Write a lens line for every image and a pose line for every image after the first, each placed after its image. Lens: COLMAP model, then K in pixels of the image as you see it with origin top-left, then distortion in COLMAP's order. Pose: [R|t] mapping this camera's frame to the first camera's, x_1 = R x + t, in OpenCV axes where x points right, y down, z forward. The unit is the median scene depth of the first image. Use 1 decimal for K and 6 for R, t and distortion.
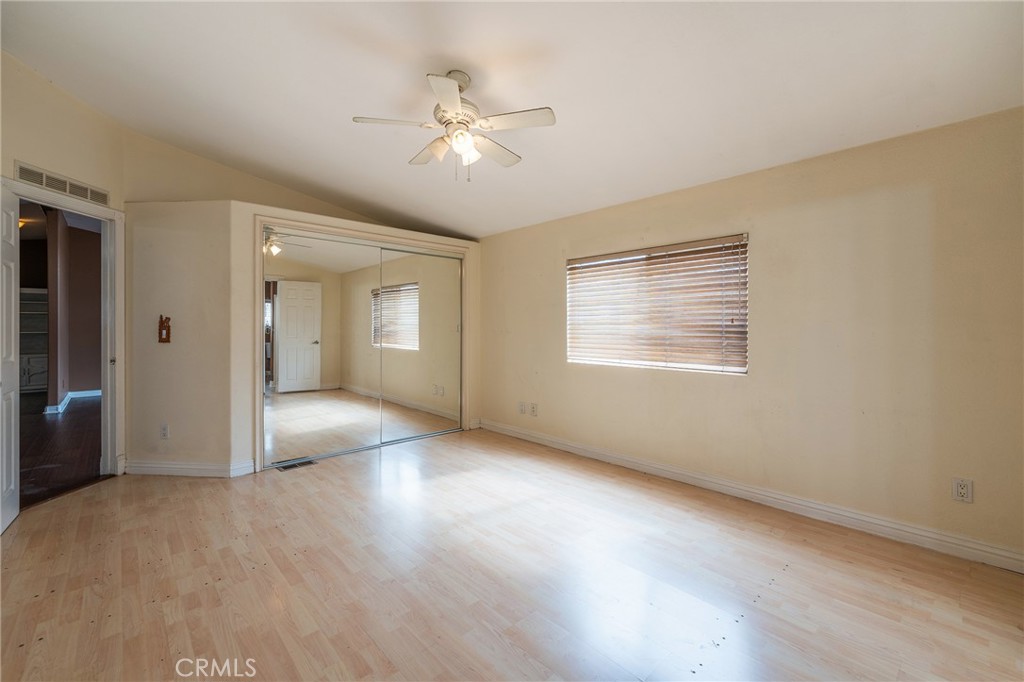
lens RADIAL K [[435.3, 0, 510.1], [0, 435.3, 326.3], [0, 0, 1]] dist [0.002224, 0.000017]
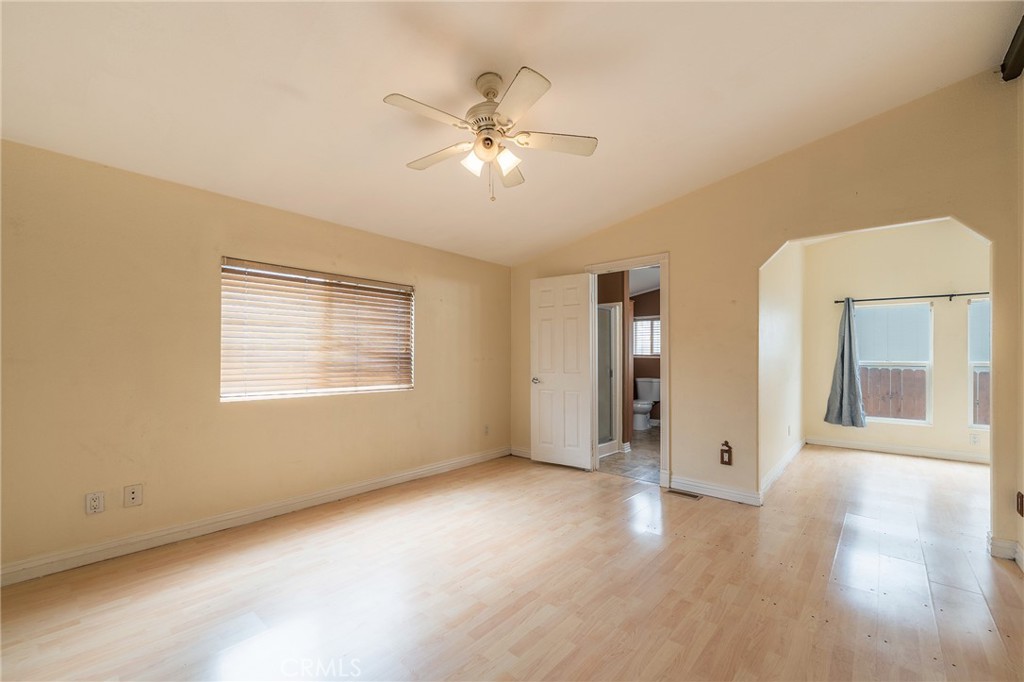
lens RADIAL K [[409.9, 0, 507.6], [0, 409.9, 353.3], [0, 0, 1]] dist [-0.000004, -0.000067]
pose [[-0.095138, 0.007313, 0.995437, -0.705690], [-0.011936, 0.999893, -0.008487, 0.004711], [-0.995392, -0.012689, -0.095041, 0.752450]]
